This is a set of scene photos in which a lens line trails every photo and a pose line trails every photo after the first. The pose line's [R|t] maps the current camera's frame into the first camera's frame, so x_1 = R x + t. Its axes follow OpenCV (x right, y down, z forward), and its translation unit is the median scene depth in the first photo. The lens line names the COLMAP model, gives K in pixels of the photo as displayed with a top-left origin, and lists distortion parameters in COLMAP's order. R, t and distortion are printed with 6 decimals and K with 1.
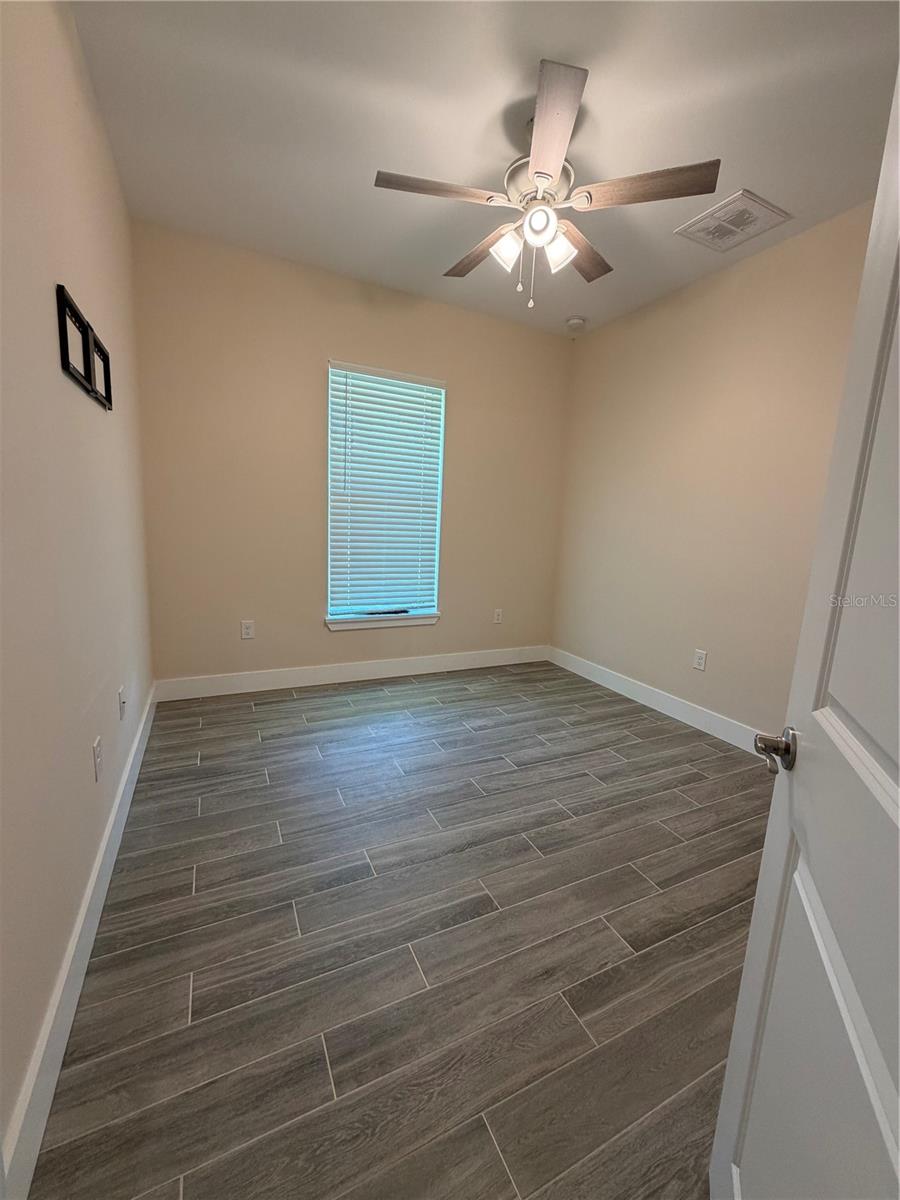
lens RADIAL K [[477.9, 0, 449.9], [0, 477.9, 597.2], [0, 0, 1]] dist [-0.001118, 0.000629]
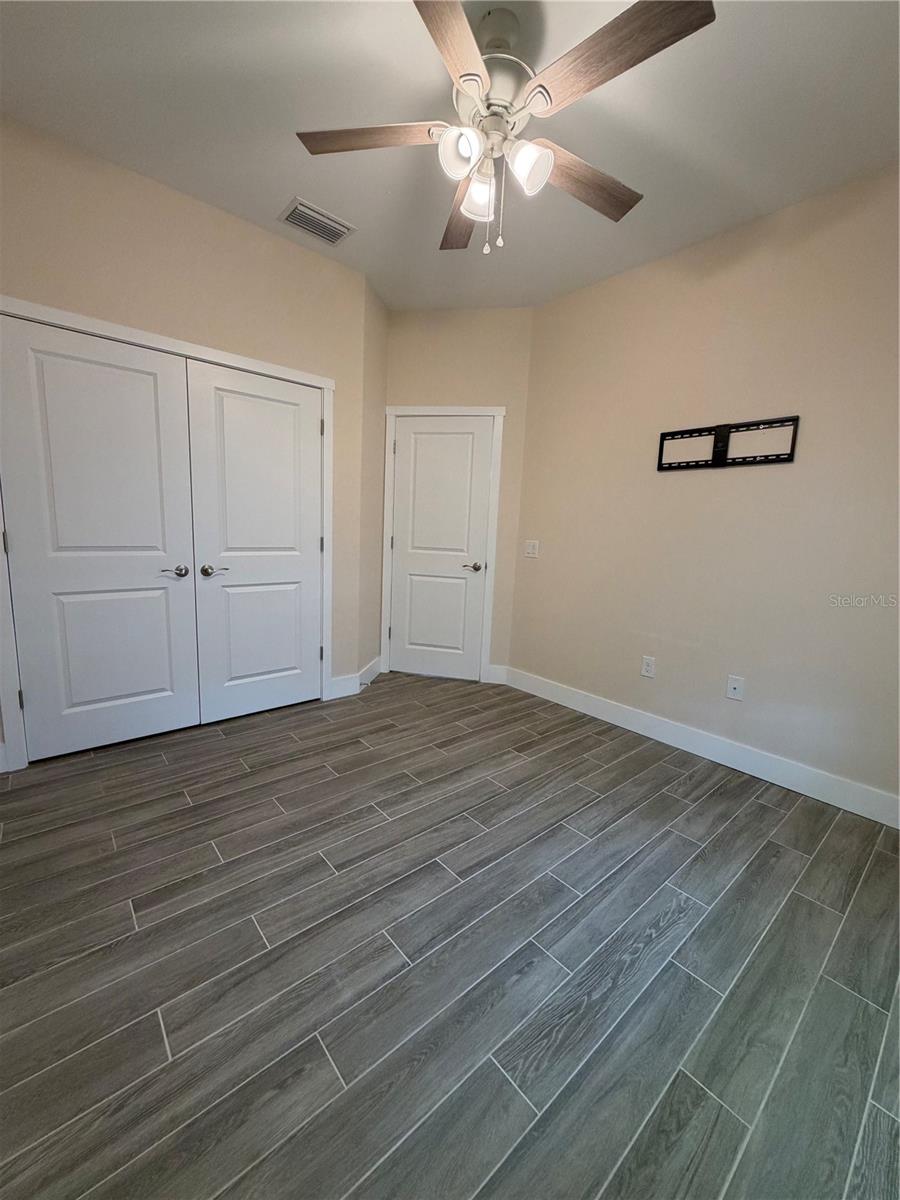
lens RADIAL K [[477.9, 0, 449.9], [0, 477.9, 597.2], [0, 0, 1]] dist [-0.001118, 0.000629]
pose [[-0.962823, -0.055525, -0.264366, 0.334590], [-0.132688, 0.949661, 0.283791, -0.224942], [0.235300, 0.308318, -0.921723, 1.553839]]
